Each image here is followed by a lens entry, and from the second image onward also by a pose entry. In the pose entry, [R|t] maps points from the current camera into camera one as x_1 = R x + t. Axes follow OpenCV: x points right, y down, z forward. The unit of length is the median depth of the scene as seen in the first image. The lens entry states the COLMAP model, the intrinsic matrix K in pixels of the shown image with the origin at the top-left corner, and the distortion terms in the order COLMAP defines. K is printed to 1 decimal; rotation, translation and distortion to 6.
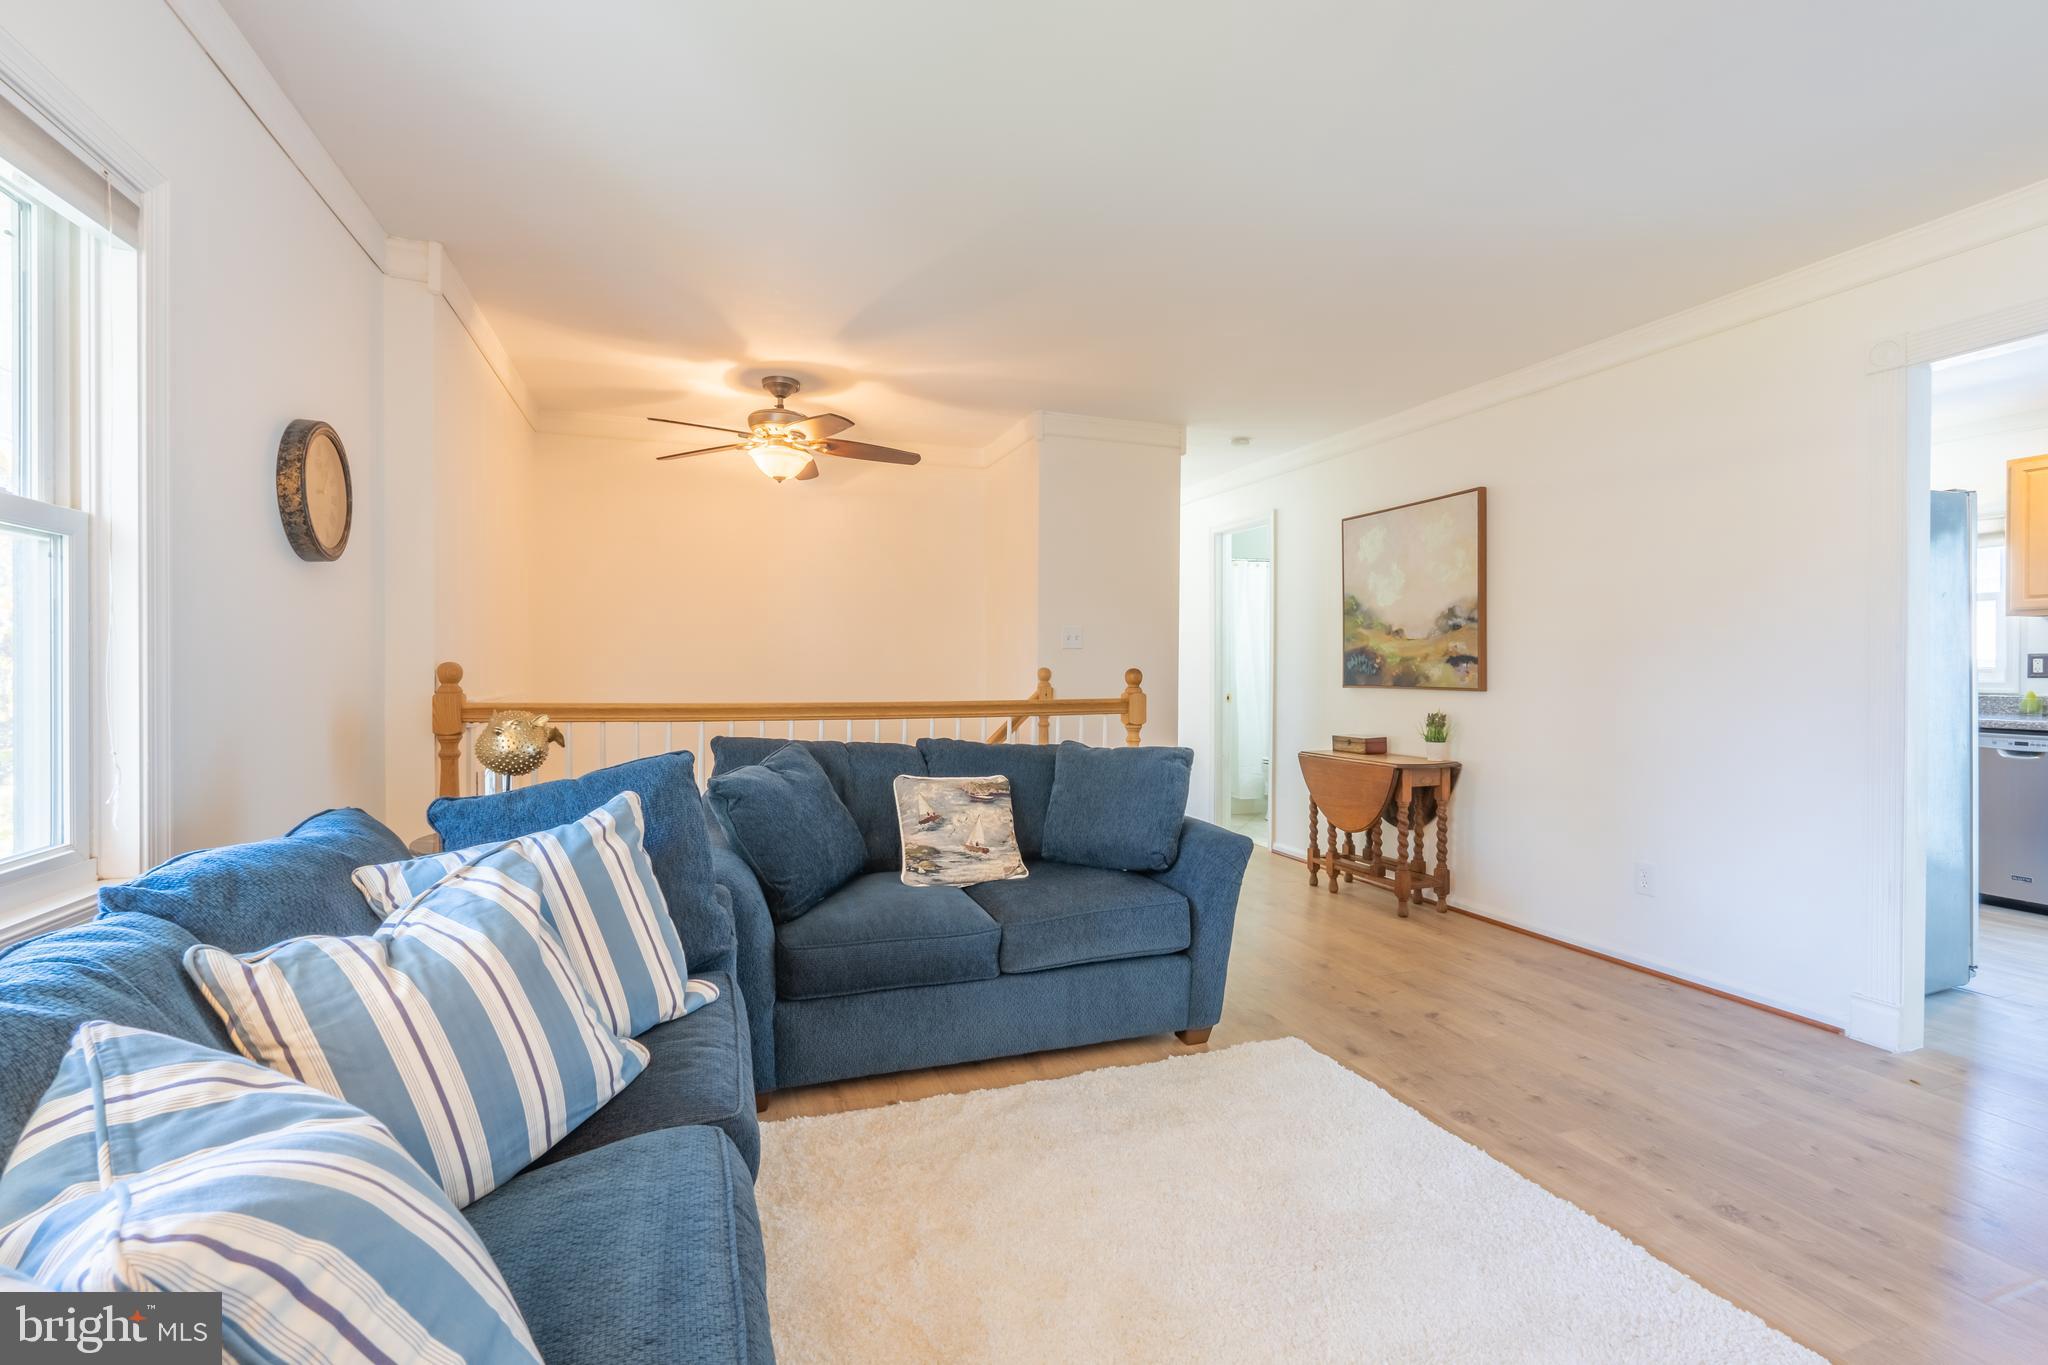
lens RADIAL K [[914.2, 0, 1014.3], [0, 914.2, 668.8], [0, 0, 1]] dist [-0.003610, 0.000307]
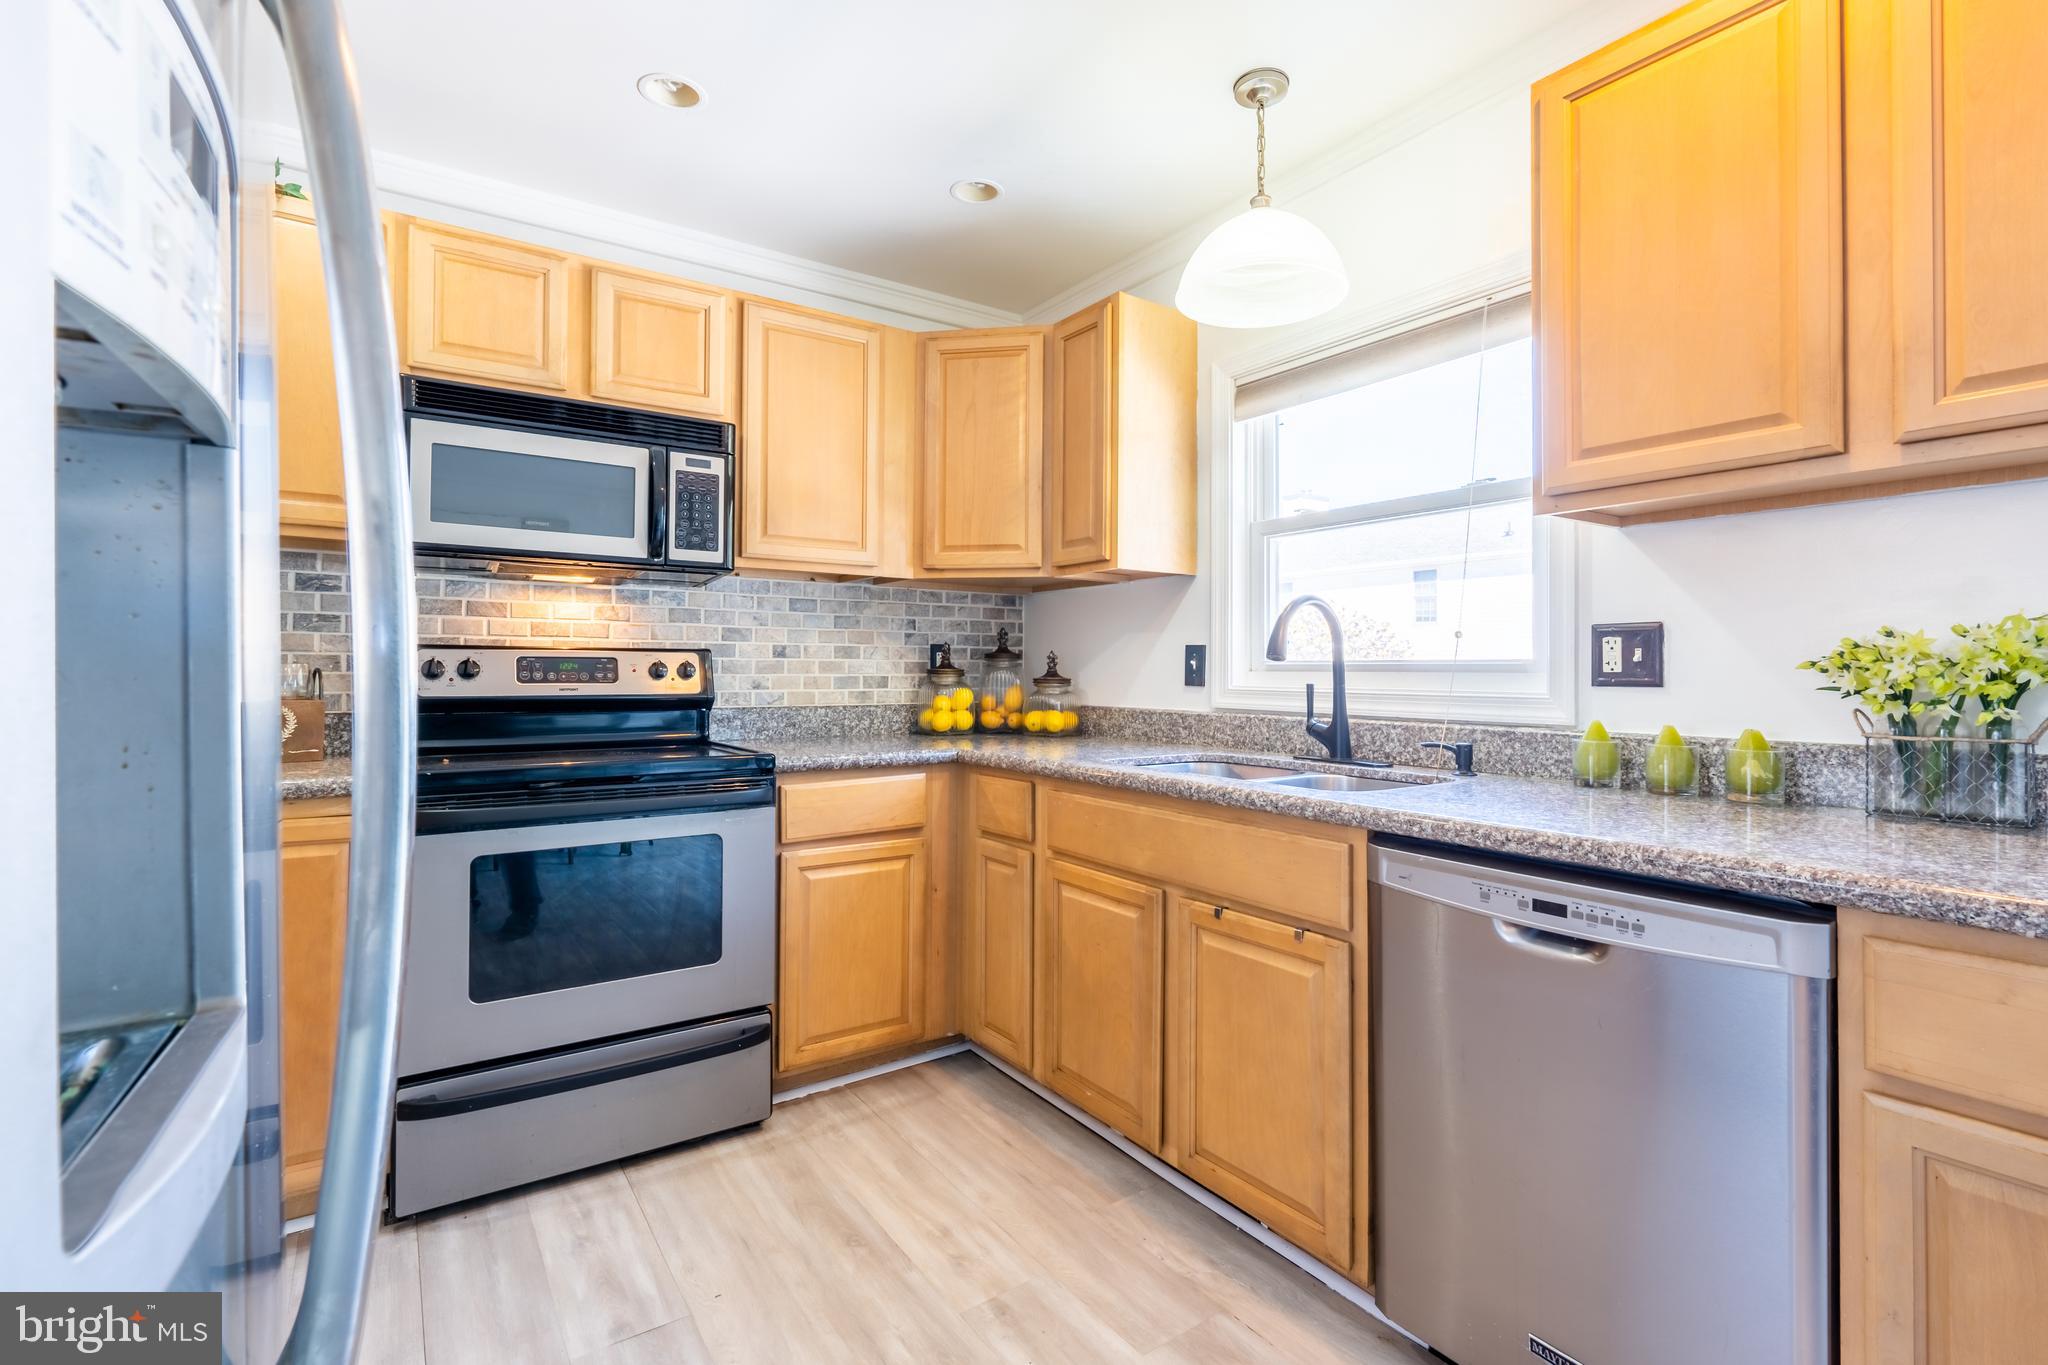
lens RADIAL K [[914.2, 0, 1036.9], [0, 914.2, 664.7], [0, 0, 1]] dist [-0.003610, 0.000307]
pose [[0.969772, -0.001918, 0.244006, 0.813848], [0.004148, 0.999954, -0.008623, 0.003304], [-0.243979, 0.009375, 0.969735, 0.701645]]
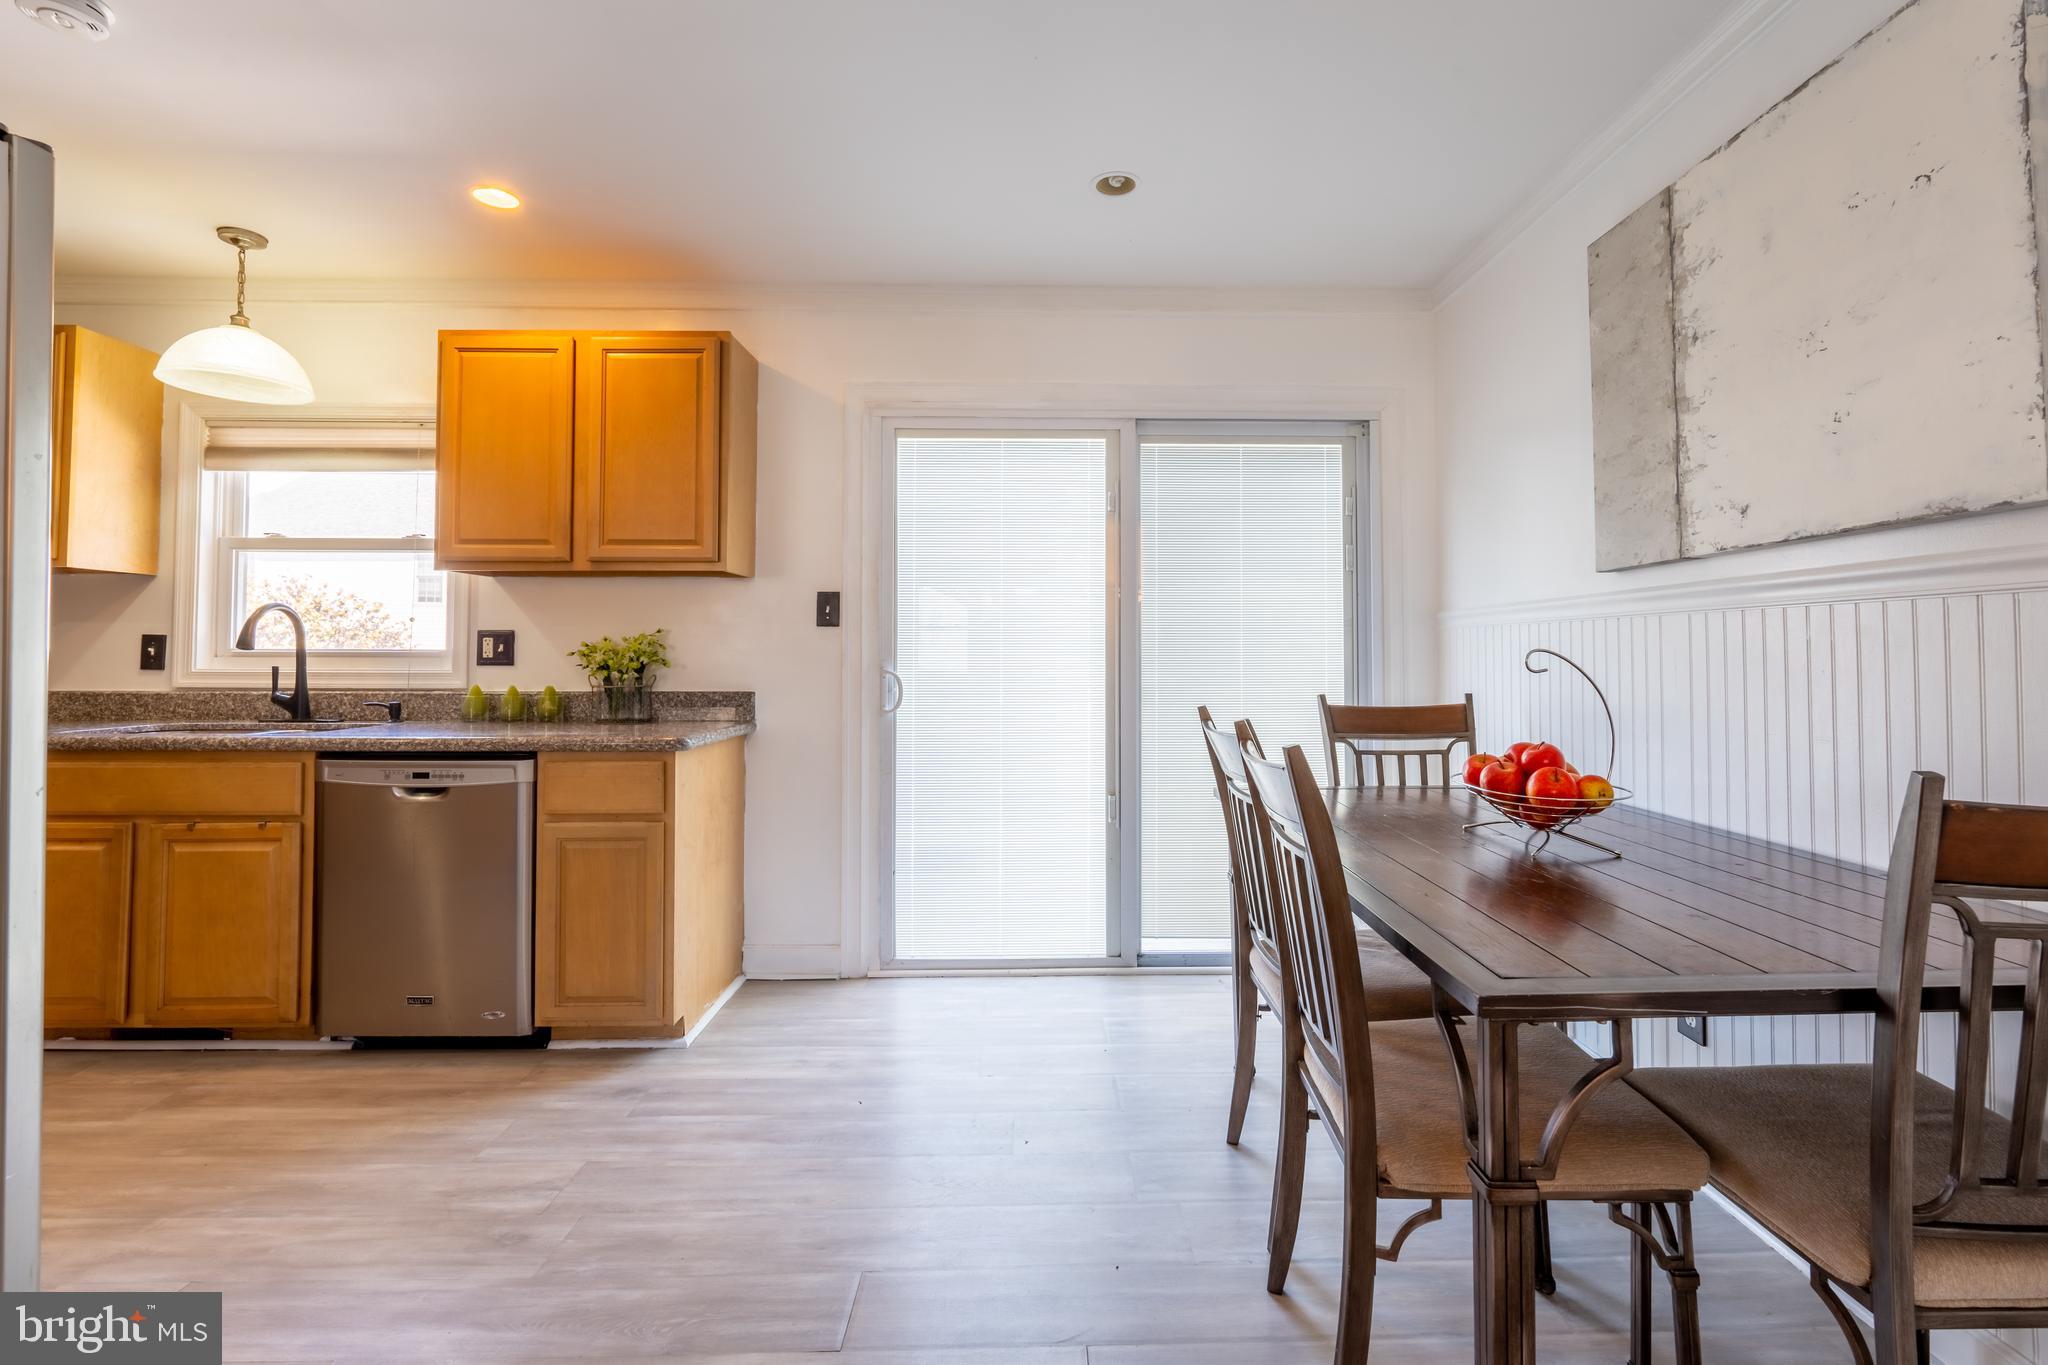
lens RADIAL K [[914.2, 0, 1048.3], [0, 914.2, 629.2], [0, 0, 1]] dist [-0.003610, 0.000307]
pose [[0.326421, 0.021181, 0.944987, 0.624977], [0.003847, 0.999711, -0.023736, 0.000658], [-0.945217, 0.011383, 0.326245, 0.381915]]
